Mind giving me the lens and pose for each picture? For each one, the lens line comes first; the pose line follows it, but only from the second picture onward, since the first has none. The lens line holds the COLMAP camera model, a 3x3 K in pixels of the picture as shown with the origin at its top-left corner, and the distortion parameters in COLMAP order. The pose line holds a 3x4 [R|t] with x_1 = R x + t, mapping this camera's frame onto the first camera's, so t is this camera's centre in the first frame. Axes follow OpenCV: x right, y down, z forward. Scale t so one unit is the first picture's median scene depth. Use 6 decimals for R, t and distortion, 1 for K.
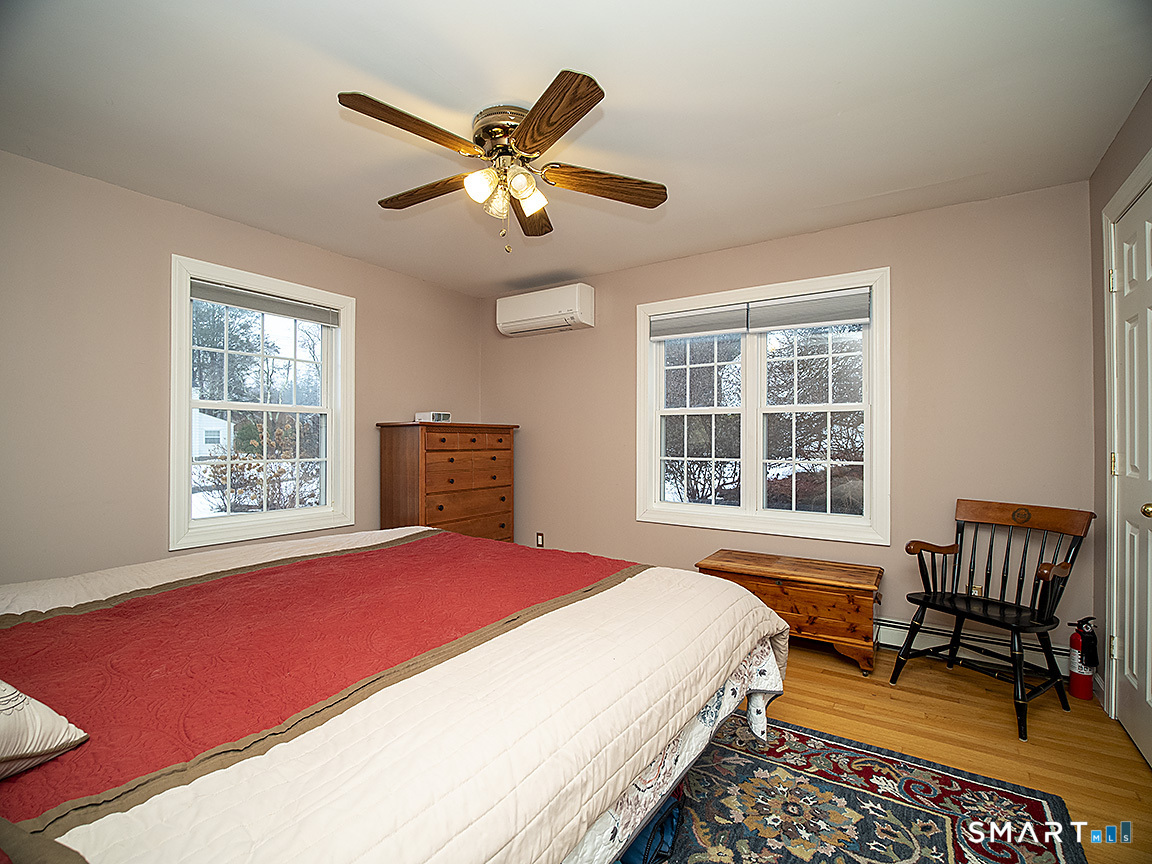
lens RADIAL K [[532.2, 0, 581.9], [0, 532.2, 449.1], [0, 0, 1]] dist [-0.016543, -0.000320]
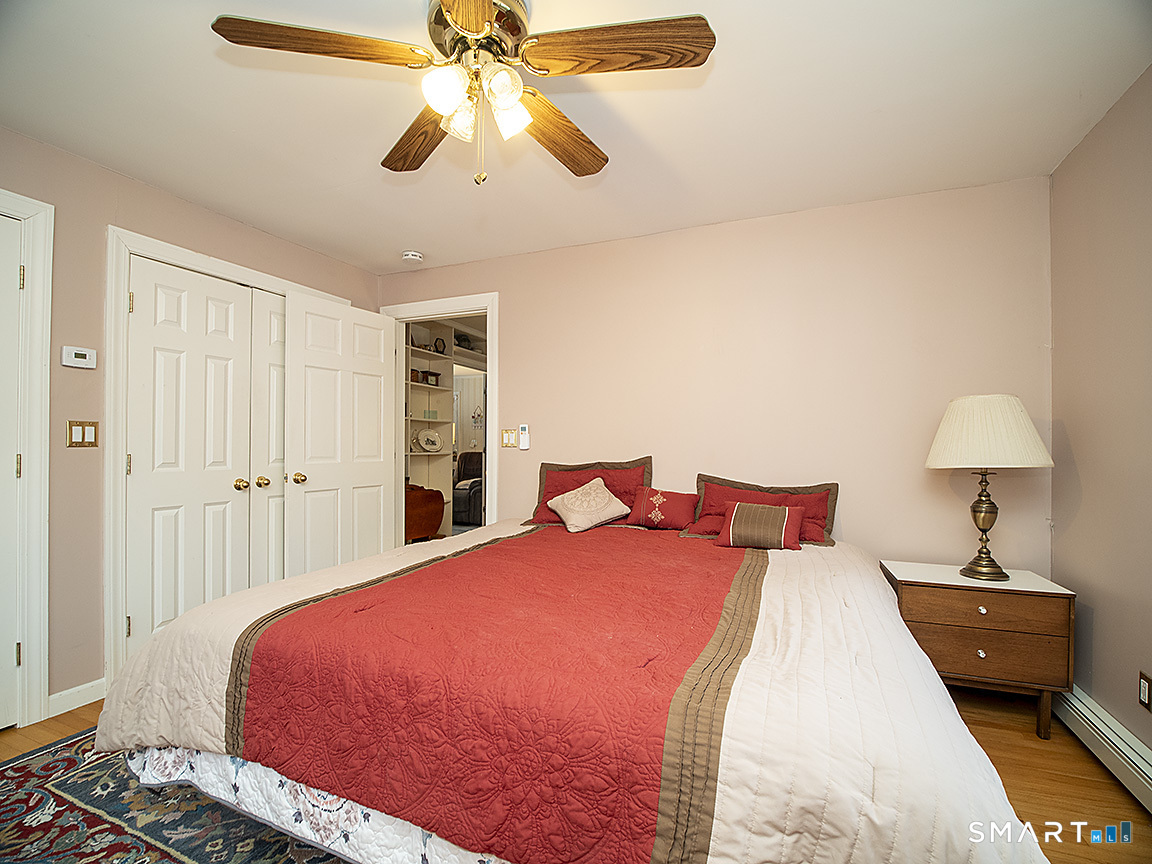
lens RADIAL K [[532.2, 0, 581.9], [0, 532.2, 449.1], [0, 0, 1]] dist [-0.016543, -0.000320]
pose [[-0.981094, -0.012217, -0.193146, -0.158051], [-0.015405, 0.999769, 0.015015, -0.027468], [0.192918, 0.017706, -0.981055, 1.979848]]
